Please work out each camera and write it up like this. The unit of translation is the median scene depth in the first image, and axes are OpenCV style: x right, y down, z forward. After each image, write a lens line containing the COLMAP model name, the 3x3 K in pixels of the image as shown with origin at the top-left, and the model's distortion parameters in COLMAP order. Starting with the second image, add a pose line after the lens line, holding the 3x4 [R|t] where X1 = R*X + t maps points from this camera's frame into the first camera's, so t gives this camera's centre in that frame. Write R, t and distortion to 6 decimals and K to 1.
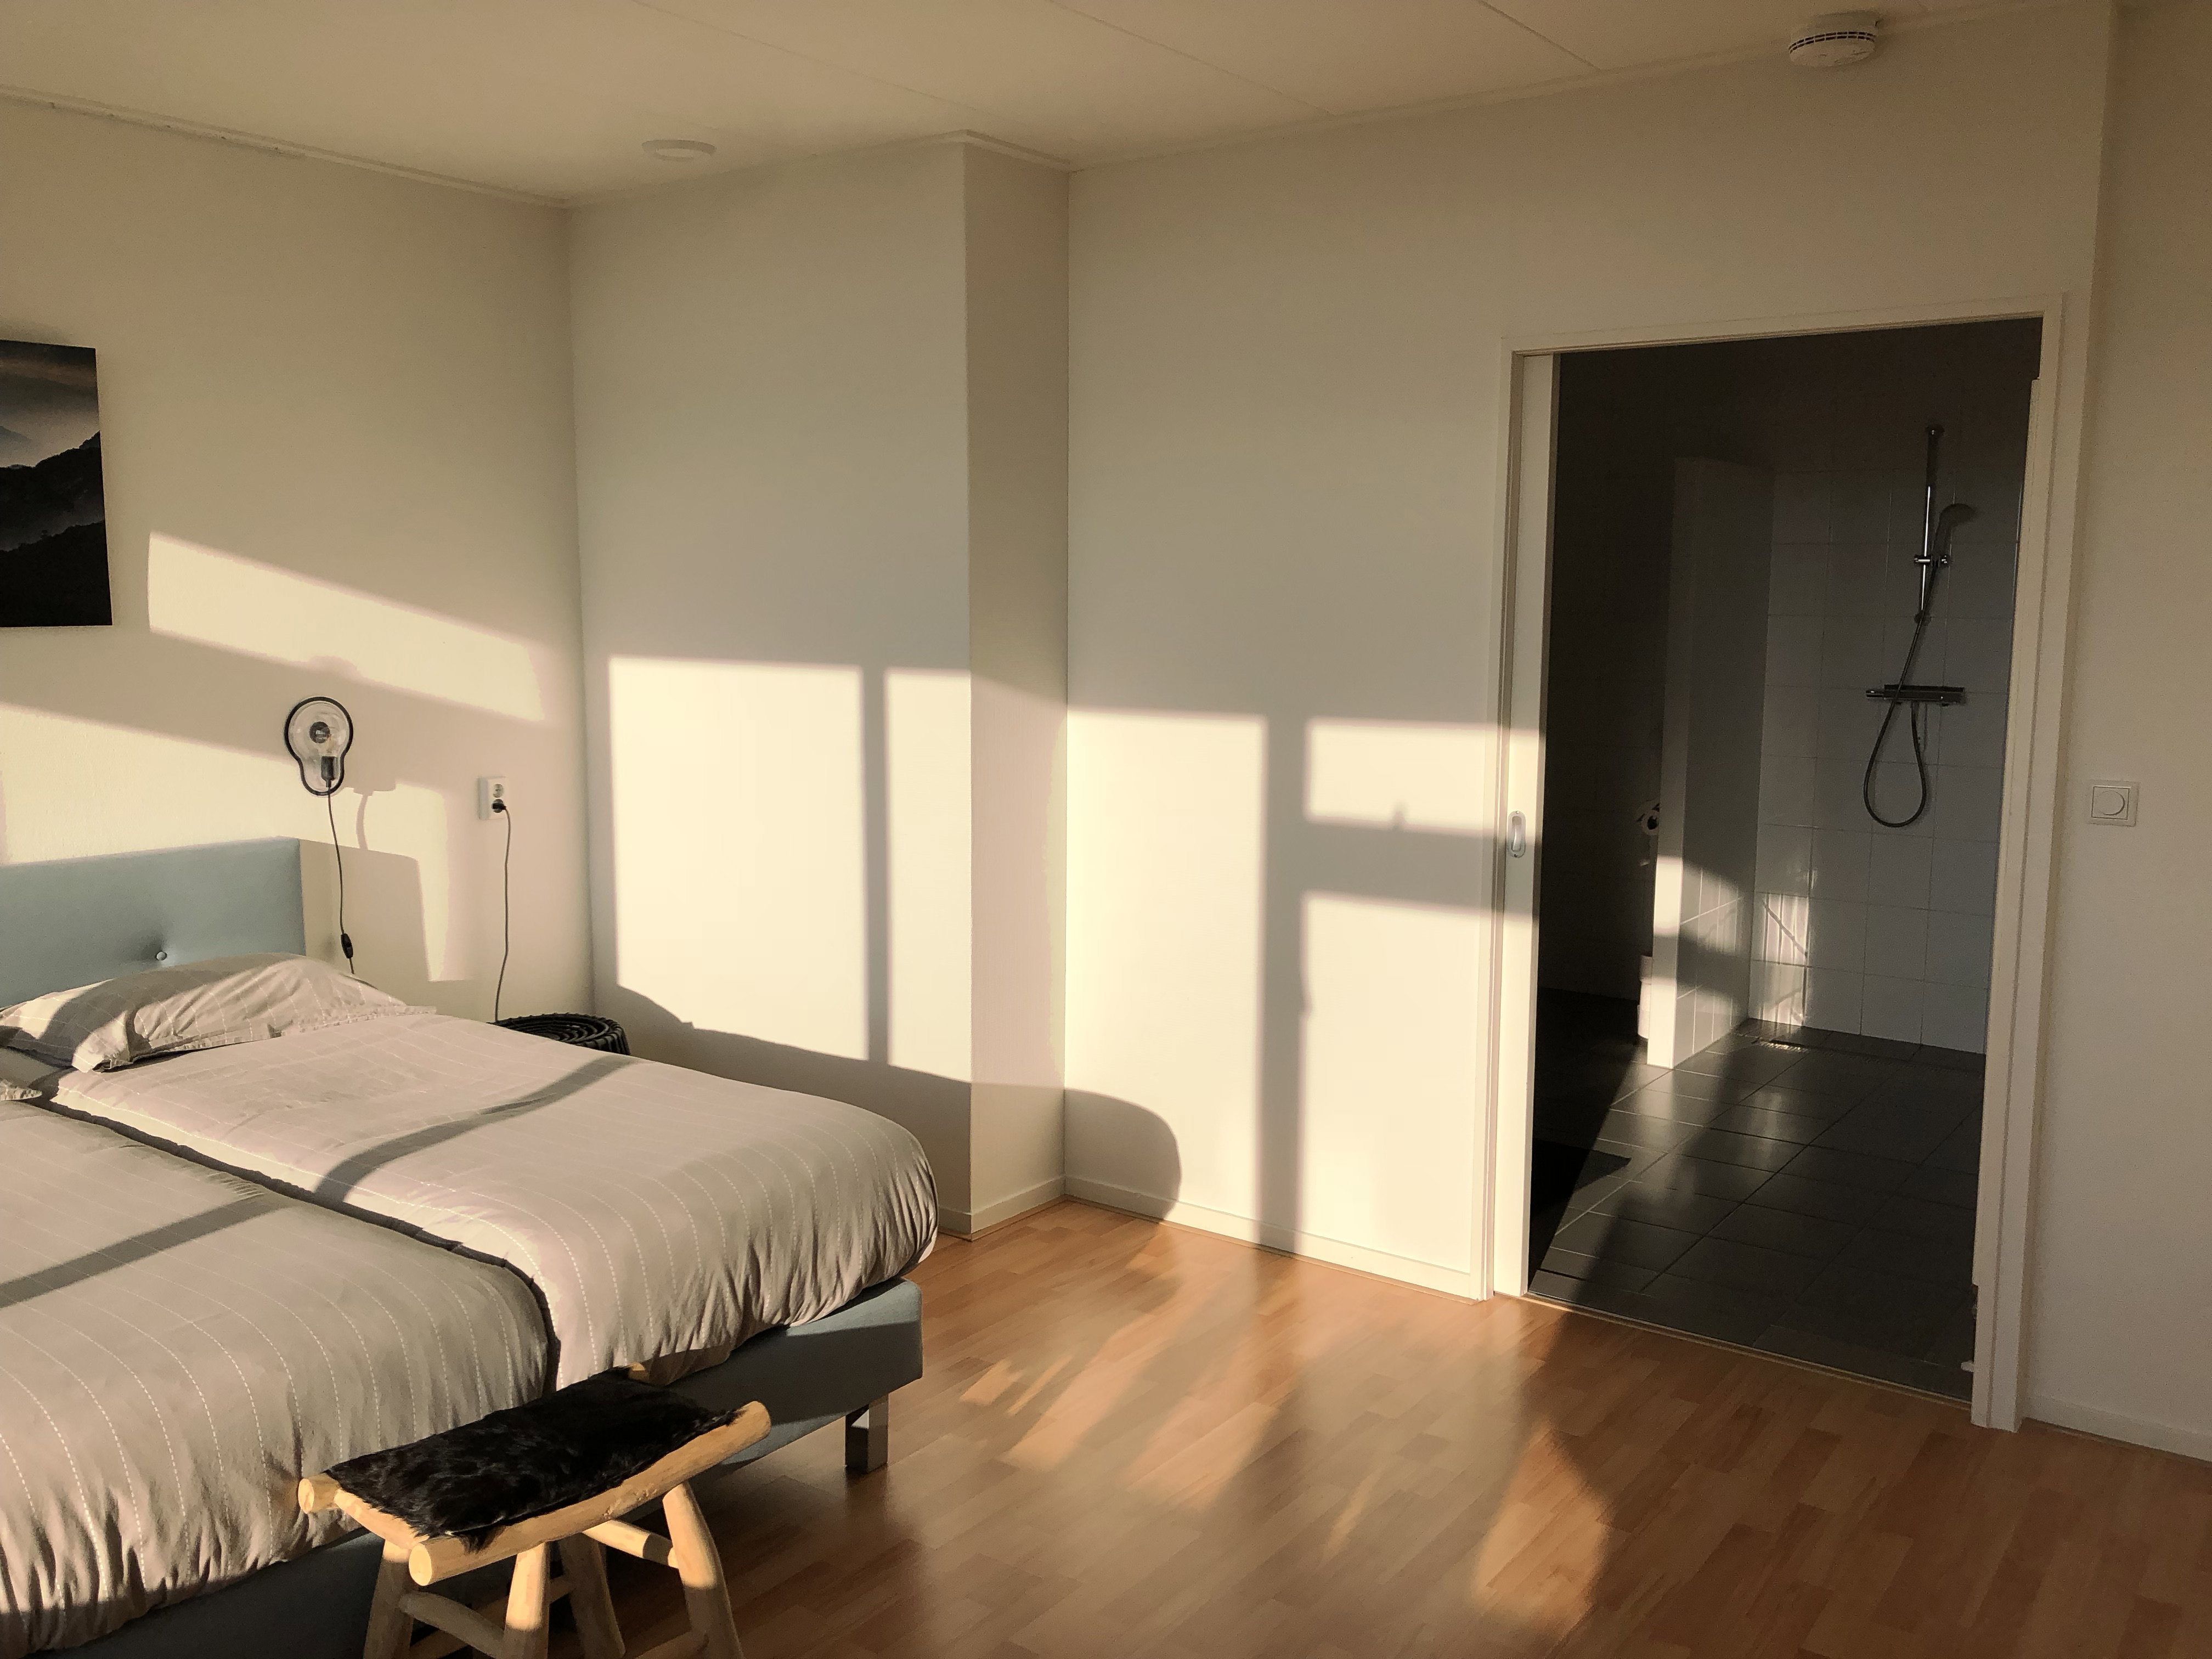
lens RADIAL K [[1782.1, 0, 1106.0], [0, 1782.1, 829.5], [0, 0, 1]] dist [0.016028, -0.004620]
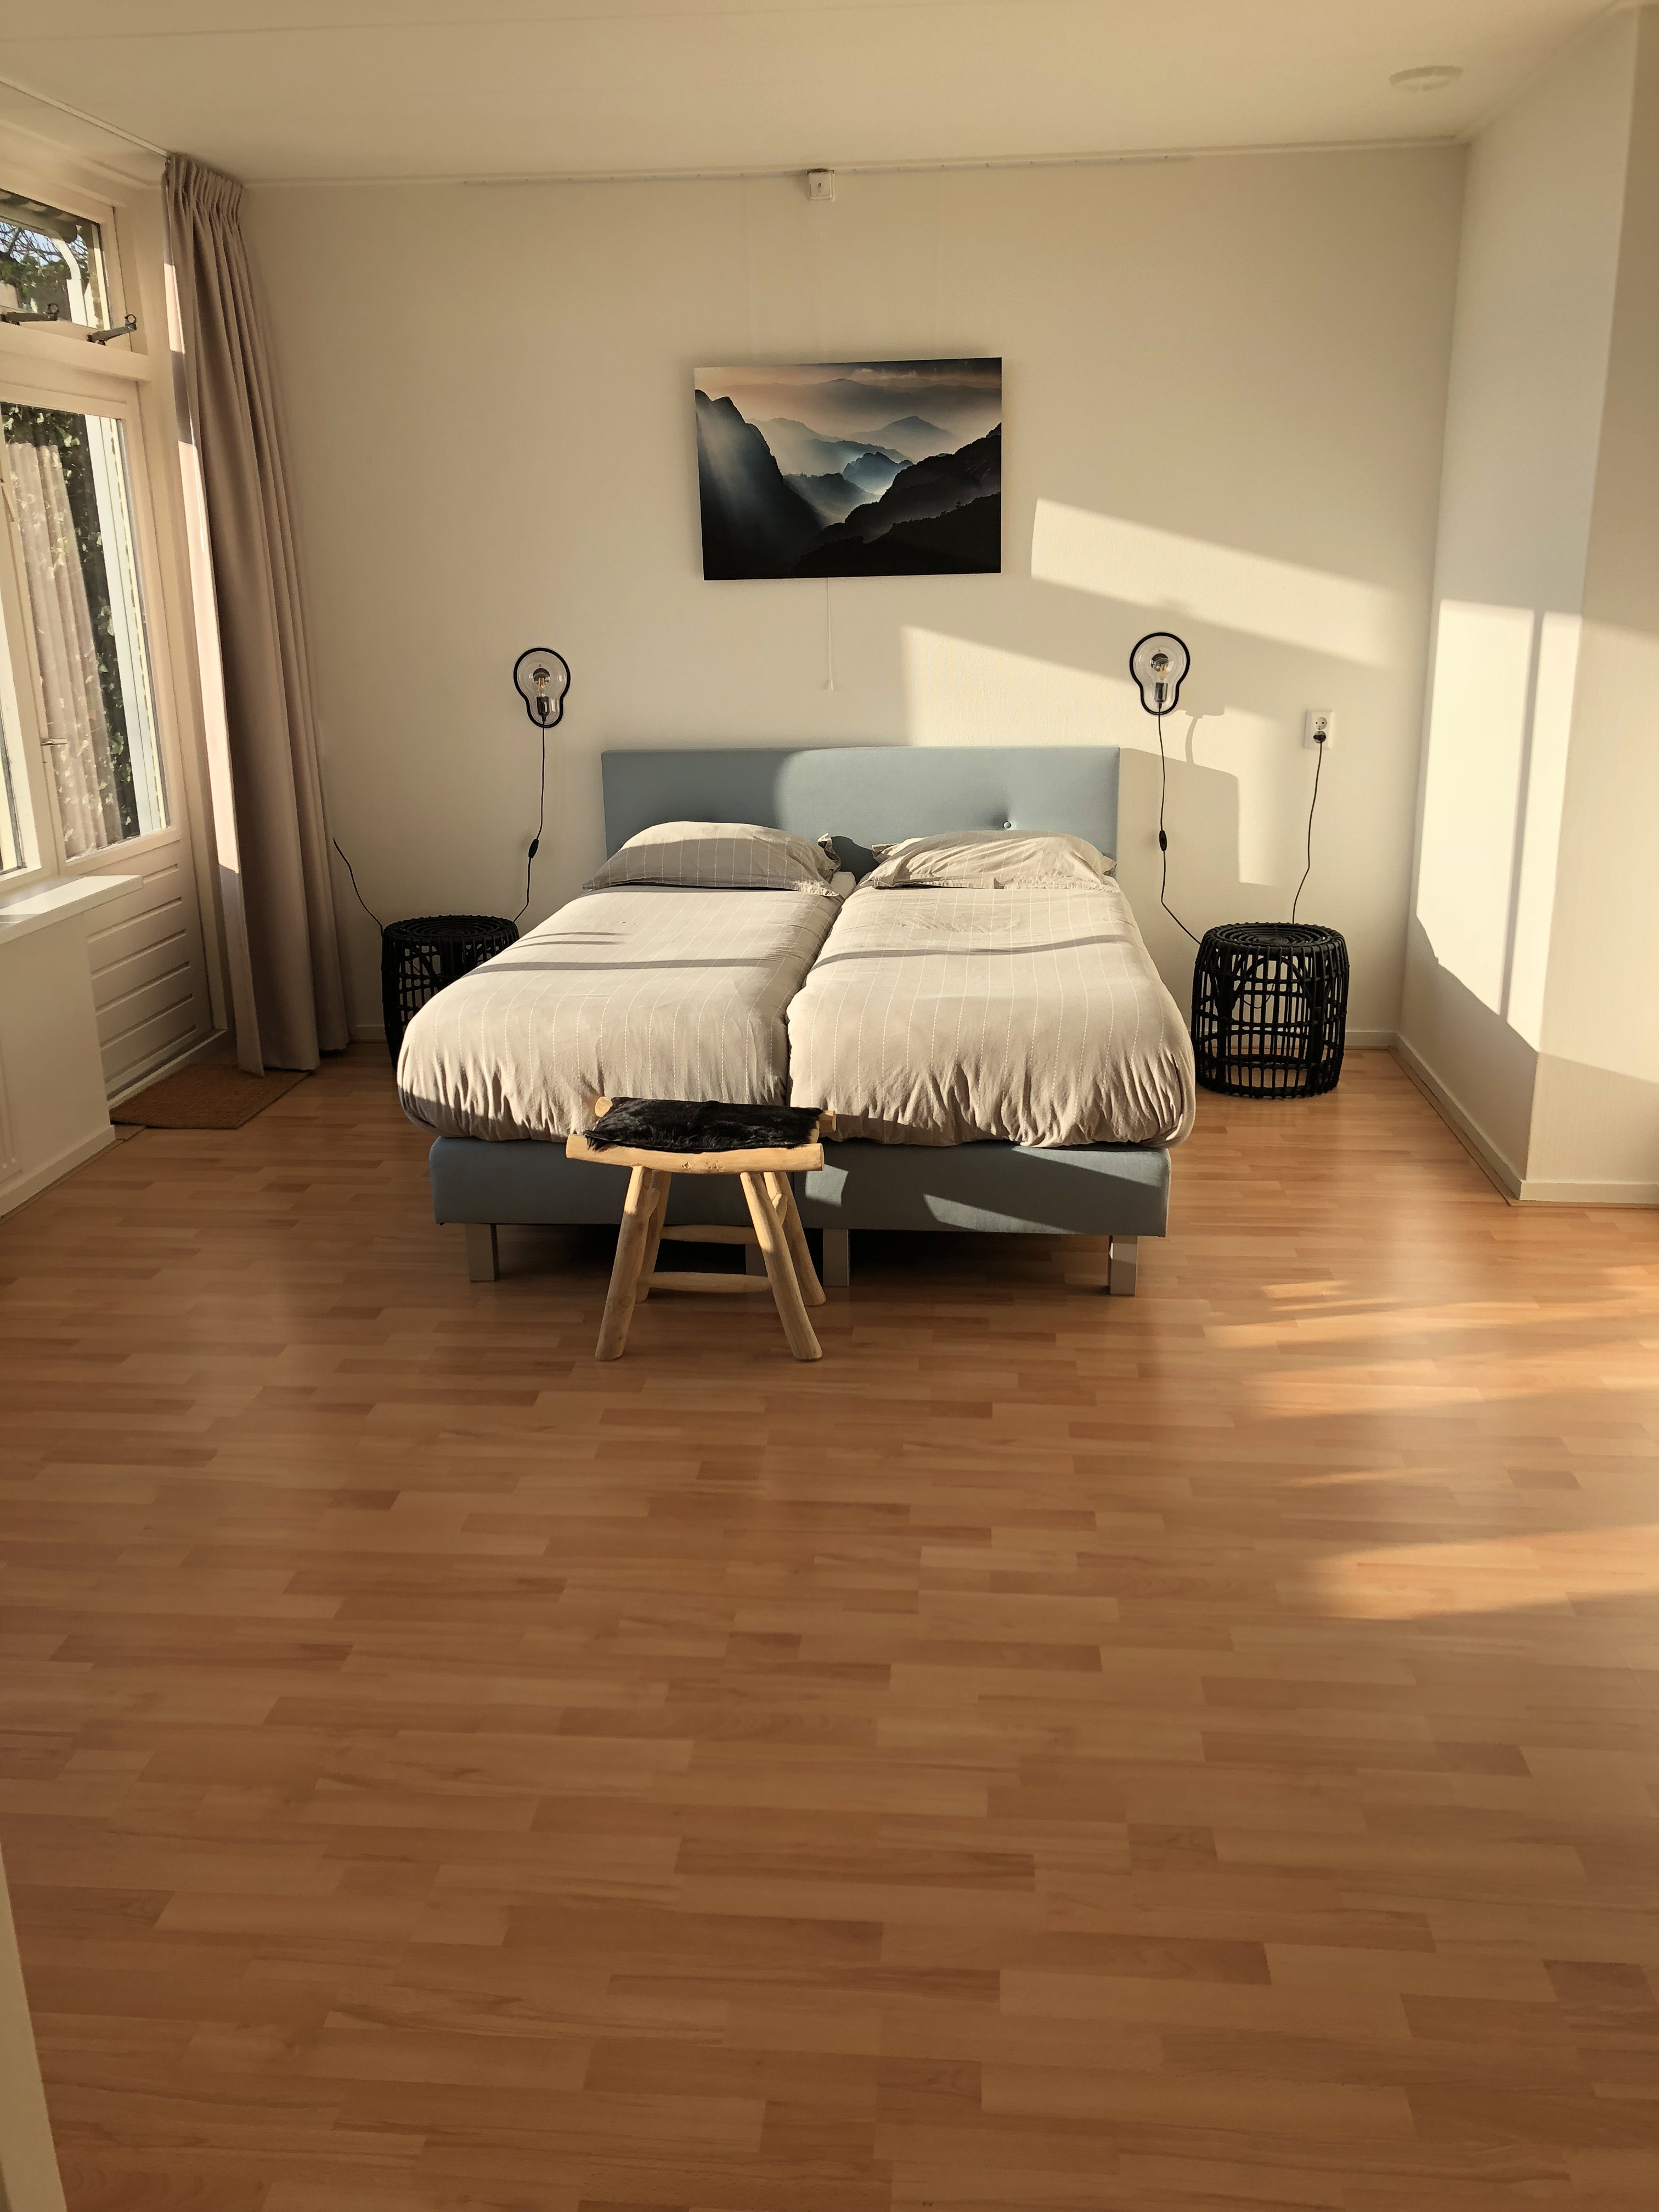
lens RADIAL K [[1782.1, 0, 829.5], [0, 1782.1, 1106.0], [0, 0, 1]] dist [0.016028, -0.004620]
pose [[0.526652, 0.239591, -0.815619, 0.766295], [-0.091777, 0.969877, 0.225643, -0.021477], [0.845112, -0.043980, 0.532777, 0.208651]]
